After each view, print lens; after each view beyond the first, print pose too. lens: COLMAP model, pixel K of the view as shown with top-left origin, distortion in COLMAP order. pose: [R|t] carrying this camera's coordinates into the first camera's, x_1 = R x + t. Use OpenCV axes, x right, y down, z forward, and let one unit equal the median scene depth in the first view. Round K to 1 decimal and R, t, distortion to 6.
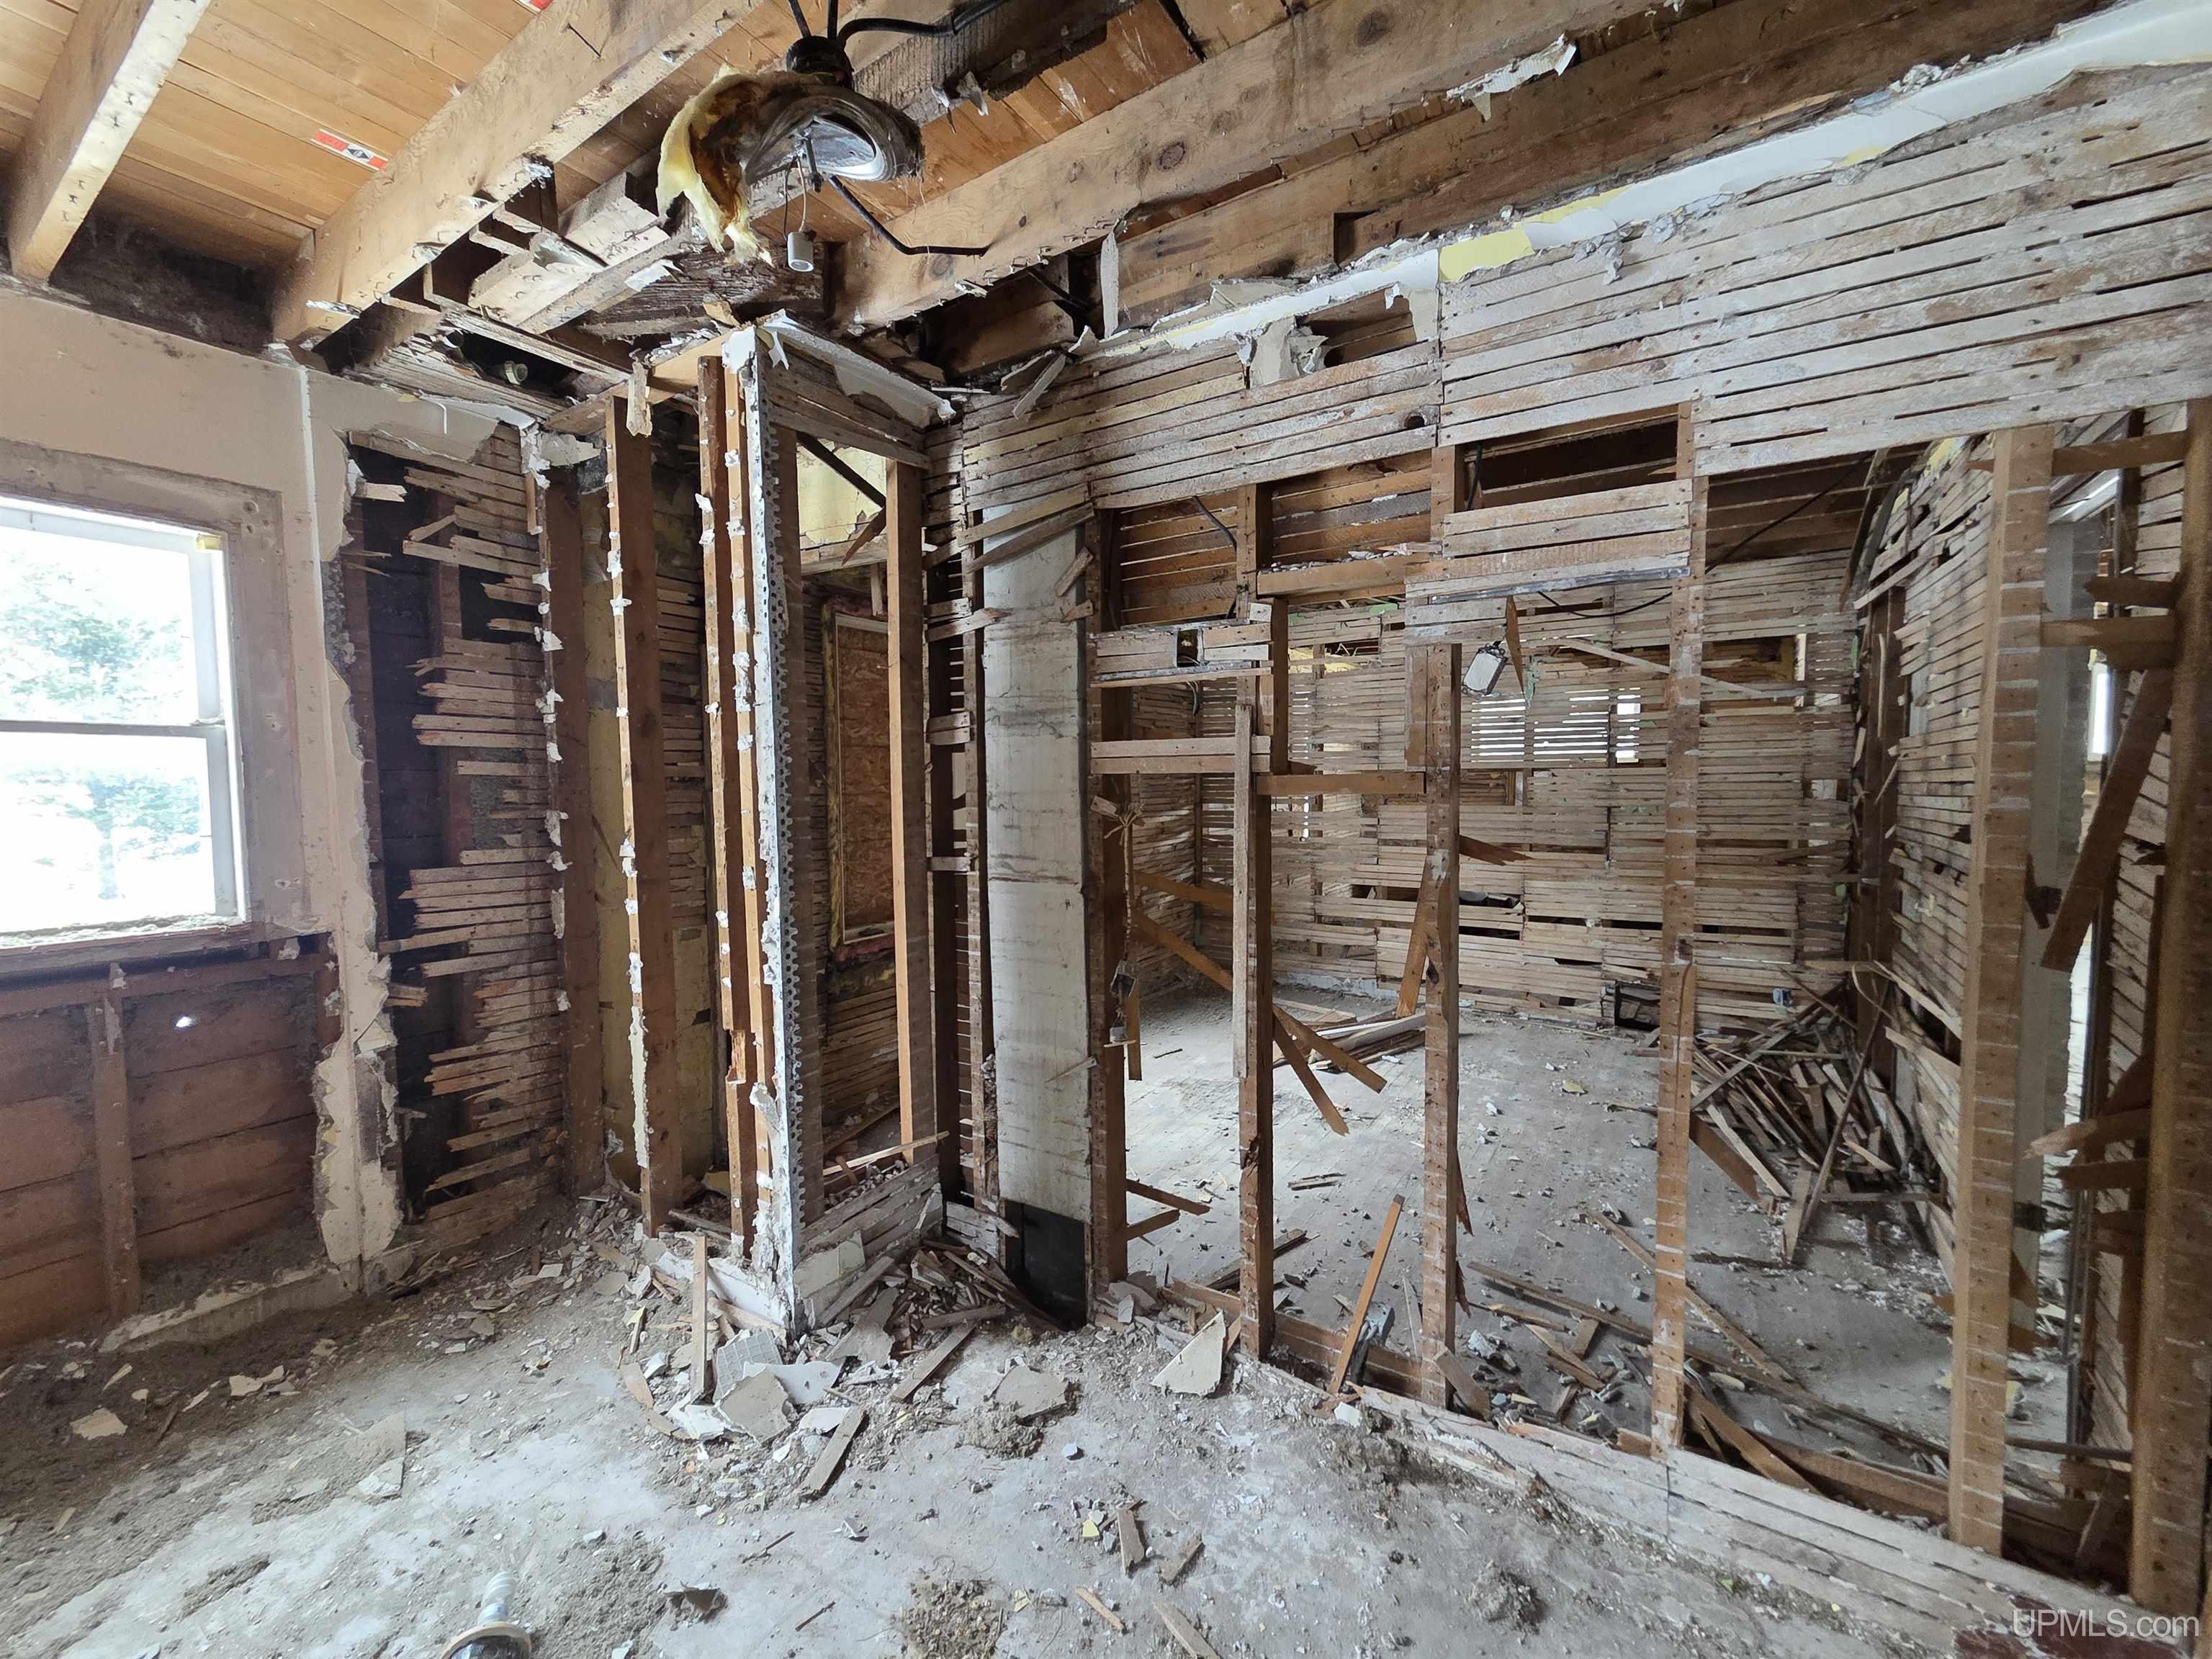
lens RADIAL K [[896.2, 0, 1106.9], [0, 896.2, 821.4], [0, 0, 1]] dist [0.002497, 0.000170]
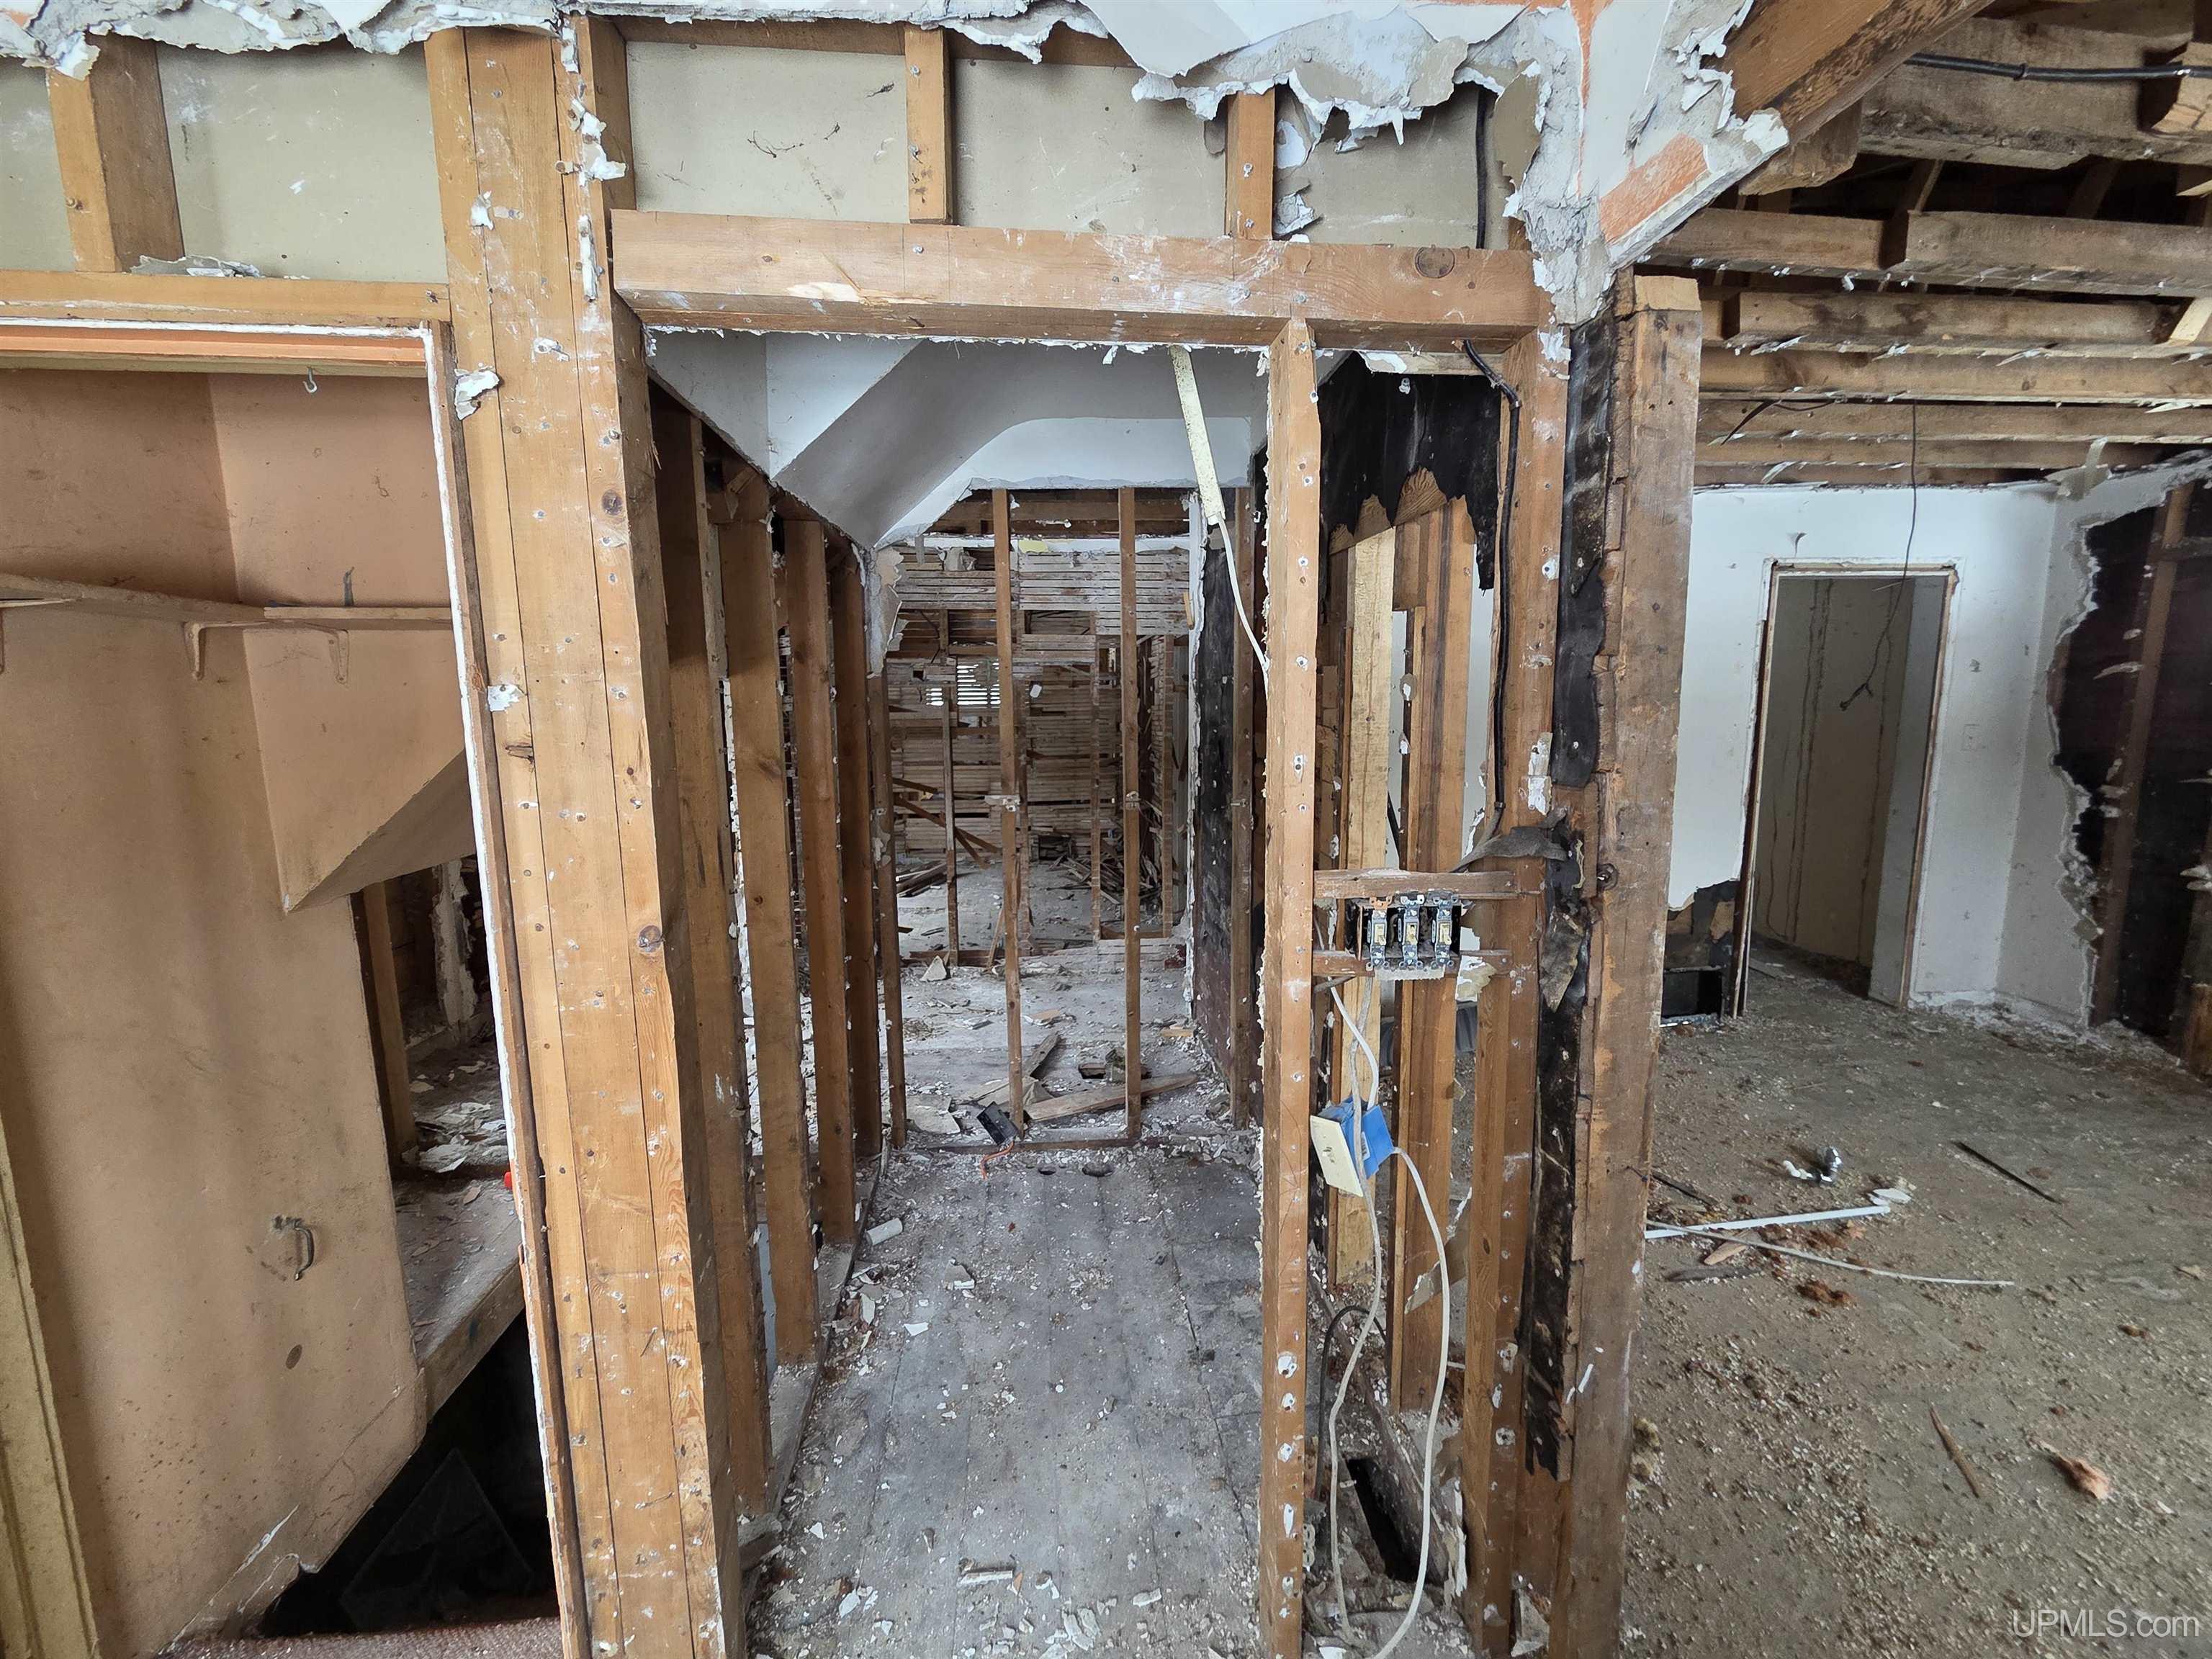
lens RADIAL K [[896.2, 0, 1108.9], [0, 896.2, 829.6], [0, 0, 1]] dist [0.002497, 0.000170]
pose [[0.787784, -0.080821, 0.610626, -1.028634], [0.030849, 0.995287, 0.091934, 0.013789], [-0.615178, -0.053586, 0.786565, -1.234344]]
